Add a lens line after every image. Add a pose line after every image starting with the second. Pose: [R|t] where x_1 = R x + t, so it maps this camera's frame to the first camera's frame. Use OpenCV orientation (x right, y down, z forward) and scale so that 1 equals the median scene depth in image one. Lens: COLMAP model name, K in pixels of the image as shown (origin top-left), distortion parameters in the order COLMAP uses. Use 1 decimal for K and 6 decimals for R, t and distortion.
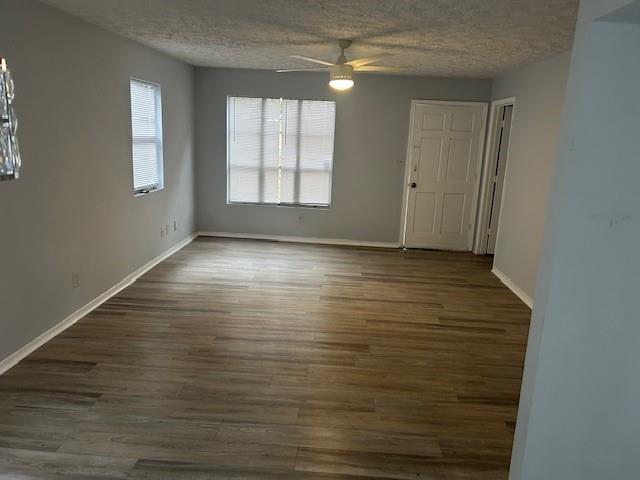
lens RADIAL K [[484.5, 0, 320.9], [0, 484.5, 241.4], [0, 0, 1]] dist [-0.003453, -0.001585]
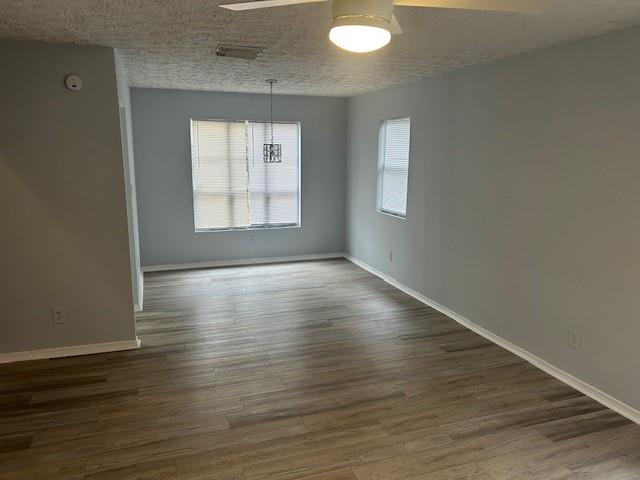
lens RADIAL K [[484.5, 0, 320.8], [0, 484.5, 239.4], [0, 0, 1]] dist [-0.003453, -0.001585]
pose [[-0.925623, 0.019858, -0.377925, 0.253798], [-0.129810, 0.921379, 0.366347, -0.367390], [0.355487, 0.388158, -0.850272, 1.602387]]
